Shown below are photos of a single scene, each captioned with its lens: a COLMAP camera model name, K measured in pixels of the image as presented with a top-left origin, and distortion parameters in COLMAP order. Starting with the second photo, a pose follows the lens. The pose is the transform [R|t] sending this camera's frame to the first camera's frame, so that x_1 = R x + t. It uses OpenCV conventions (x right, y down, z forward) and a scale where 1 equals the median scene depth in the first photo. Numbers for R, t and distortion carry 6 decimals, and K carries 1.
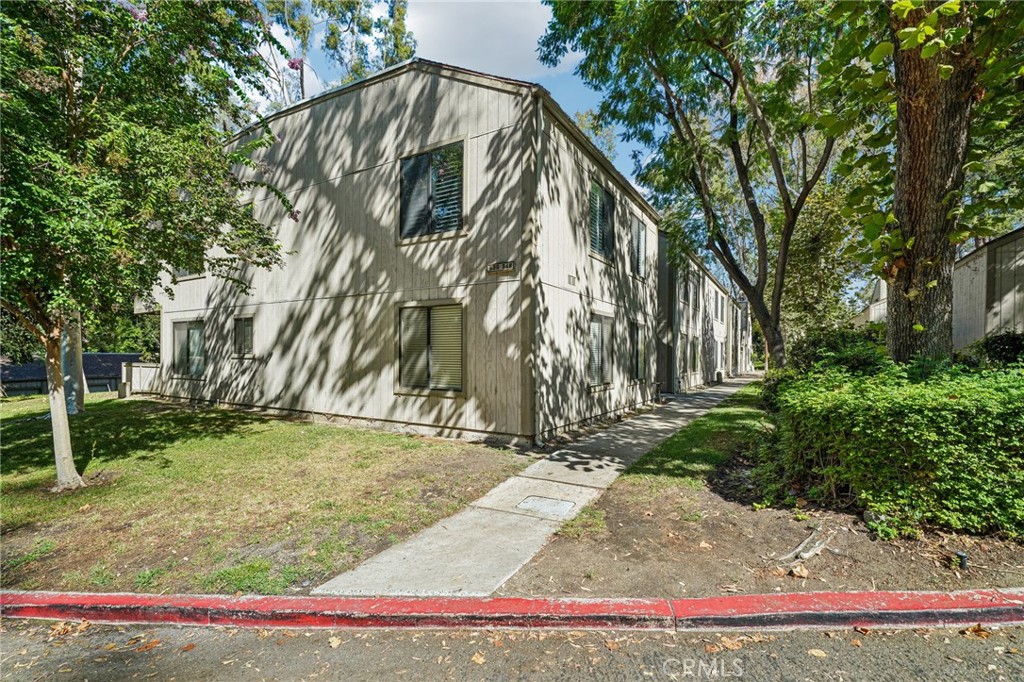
lens RADIAL K [[451.5, 0, 503.0], [0, 451.5, 343.7], [0, 0, 1]] dist [0.002357, 0.000070]
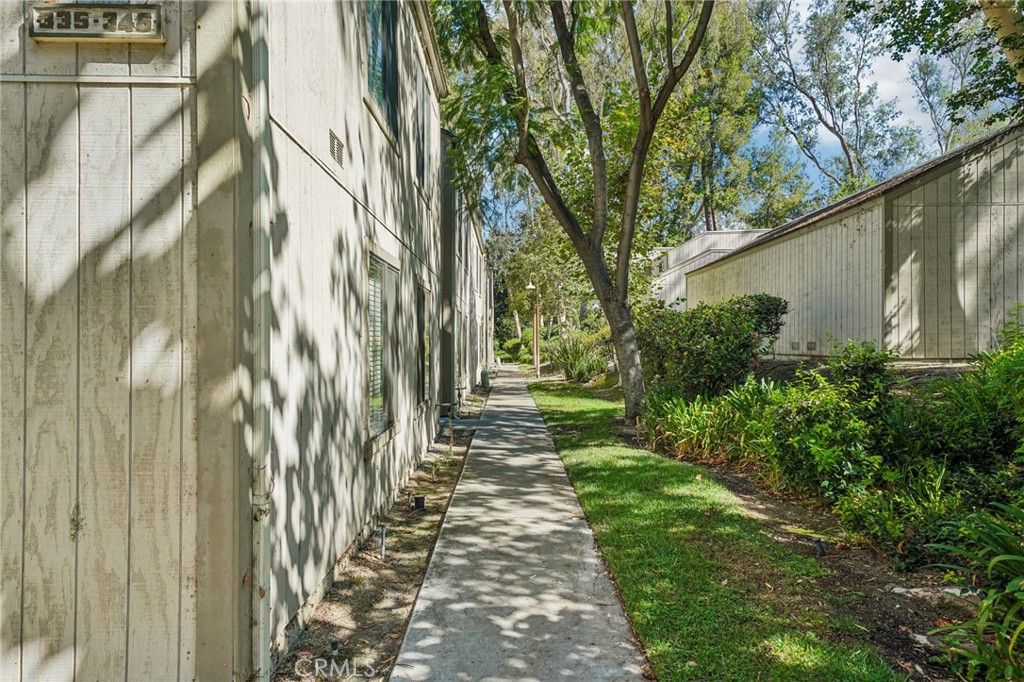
lens RADIAL K [[692.8, 0, 510.9], [0, 692.8, 337.4], [0, 0, 1]] dist [0.033732, 0.000710]
pose [[0.859020, -0.000658, 0.511942, -0.006449], [-0.008479, 0.999844, 0.015511, -0.002865], [-0.511872, -0.017665, 0.858880, 0.405749]]
